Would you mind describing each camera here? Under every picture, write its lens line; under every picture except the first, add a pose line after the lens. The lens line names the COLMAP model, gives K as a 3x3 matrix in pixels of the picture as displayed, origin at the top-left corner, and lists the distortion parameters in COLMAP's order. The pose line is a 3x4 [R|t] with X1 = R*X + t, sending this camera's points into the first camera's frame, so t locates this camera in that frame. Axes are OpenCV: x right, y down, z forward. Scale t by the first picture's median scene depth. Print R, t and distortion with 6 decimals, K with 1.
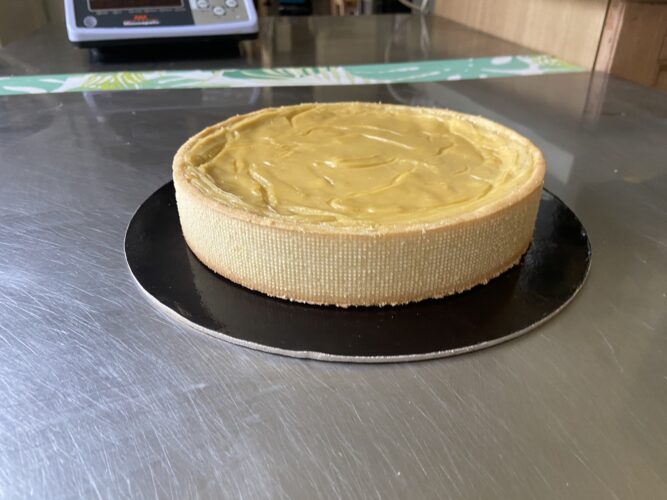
lens RADIAL K [[510.5, 0, 323.4], [0, 510.5, 252.0], [0, 0, 1]] dist [0.076135, -0.003321]
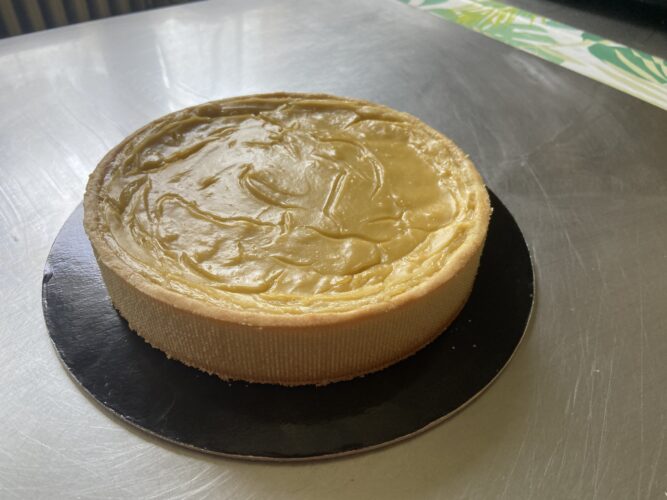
lens RADIAL K [[510.5, 0, 323.4], [0, 510.5, 252.0], [0, 0, 1]] dist [0.076135, -0.003321]
pose [[0.436014, 0.613146, -0.658744, 0.787864], [-0.475290, 0.778464, 0.409991, -0.509485], [0.764193, 0.134332, 0.630844, 0.497982]]
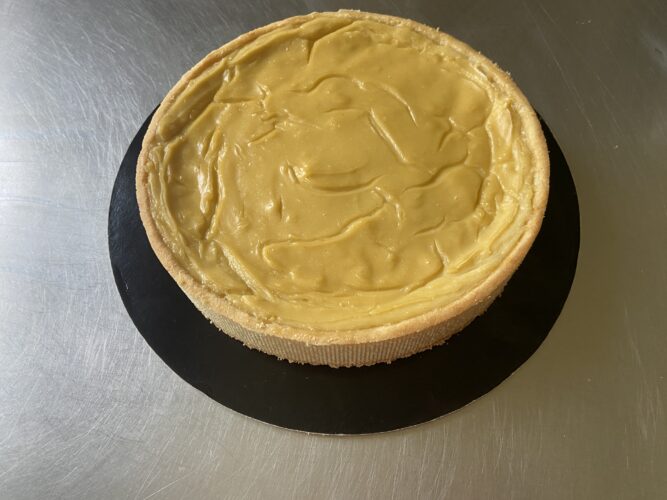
lens RADIAL K [[510.5, 0, 323.4], [0, 510.5, 252.0], [0, 0, 1]] dist [0.076135, -0.003321]
pose [[0.930026, 0.320571, -0.179682, 0.256938], [-0.163957, 0.799532, 0.577812, -0.580409], [0.328891, -0.507920, 0.796145, 0.204605]]
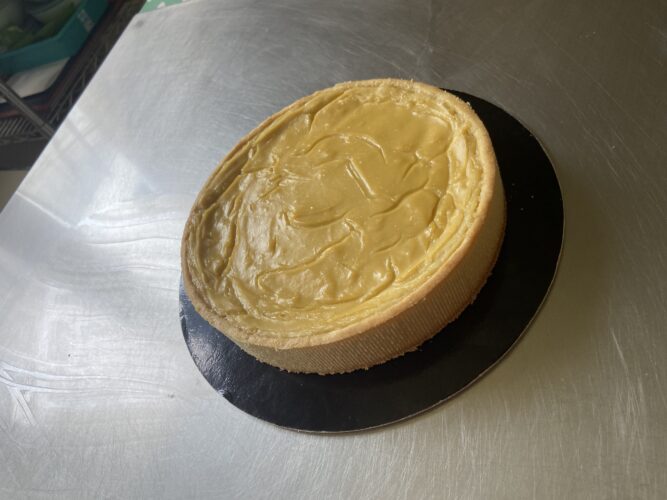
lens RADIAL K [[510.5, 0, 323.4], [0, 510.5, 252.0], [0, 0, 1]] dist [0.076135, -0.003321]
pose [[0.815252, 0.184757, -0.548843, 0.691888], [0.119547, 0.873636, 0.471666, -0.613940], [0.566633, -0.450139, 0.690146, 0.215227]]
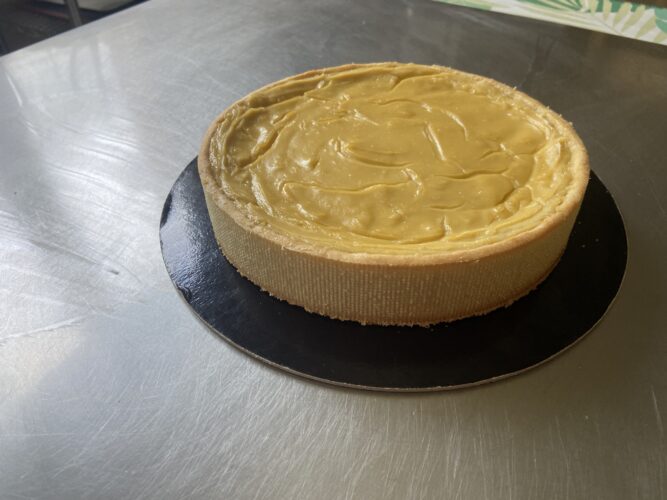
lens RADIAL K [[510.5, 0, 323.4], [0, 510.5, 252.0], [0, 0, 1]] dist [0.076135, -0.003321]
pose [[0.716756, 0.462242, -0.522104, 0.590530], [-0.332628, 0.884692, 0.326617, -0.295440], [0.612878, -0.060438, 0.787863, 0.162241]]
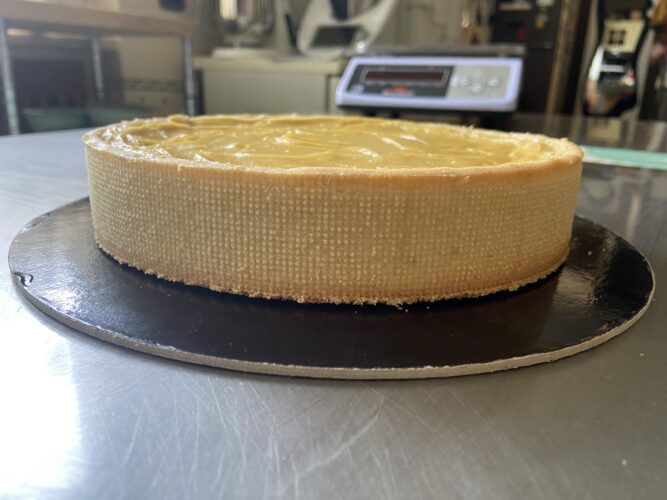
lens RADIAL K [[510.5, 0, 323.4], [0, 510.5, 252.0], [0, 0, 1]] dist [0.076135, -0.003321]
pose [[0.768567, 0.230600, -0.596765, 0.578985], [-0.358324, 0.927907, -0.102923, 0.049719], [0.530008, 0.292939, 0.795788, 0.421872]]
